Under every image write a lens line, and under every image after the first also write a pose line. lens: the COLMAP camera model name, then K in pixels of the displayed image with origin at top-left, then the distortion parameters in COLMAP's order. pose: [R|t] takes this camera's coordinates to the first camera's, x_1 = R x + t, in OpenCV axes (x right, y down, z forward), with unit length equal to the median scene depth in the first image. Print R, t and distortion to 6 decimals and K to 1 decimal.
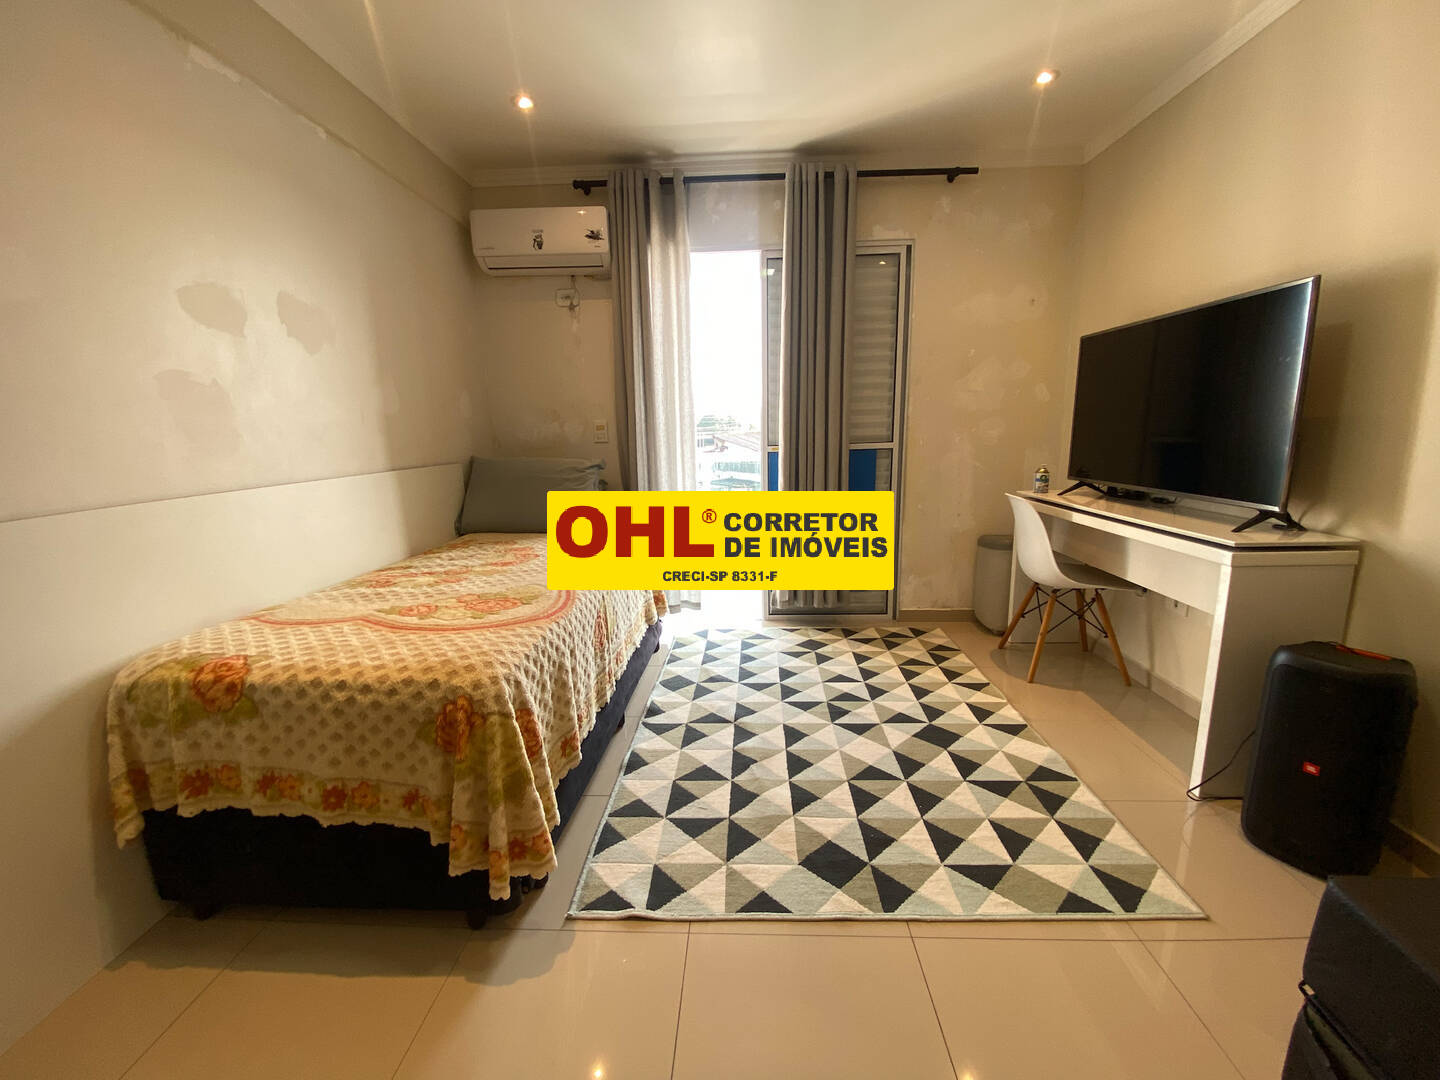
lens RADIAL K [[594.9, 0, 721.5], [0, 594.9, 542.4], [0, 0, 1]] dist [-0.012862, -0.000504]
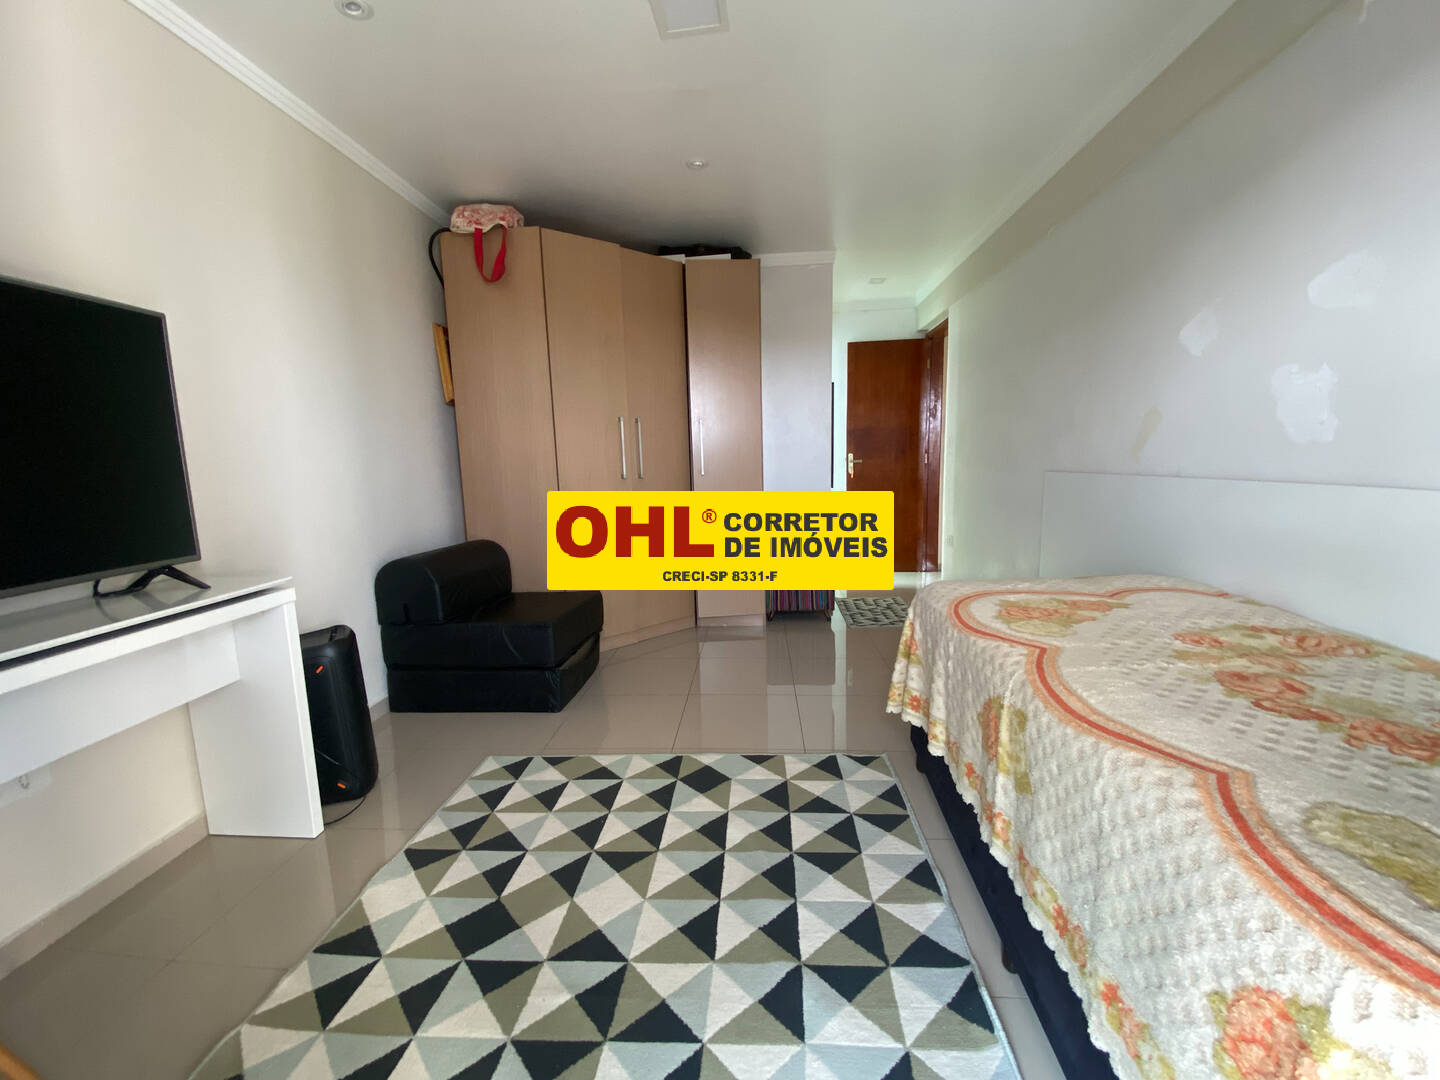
lens RADIAL K [[594.9, 0, 720.0], [0, 594.9, 541.0], [0, 0, 1]] dist [-0.012862, -0.000504]
pose [[-0.998345, 0.049088, 0.029965, 0.074987], [0.056126, 0.945273, 0.321418, -0.311267], [-0.012548, 0.322568, -0.946463, 1.725530]]
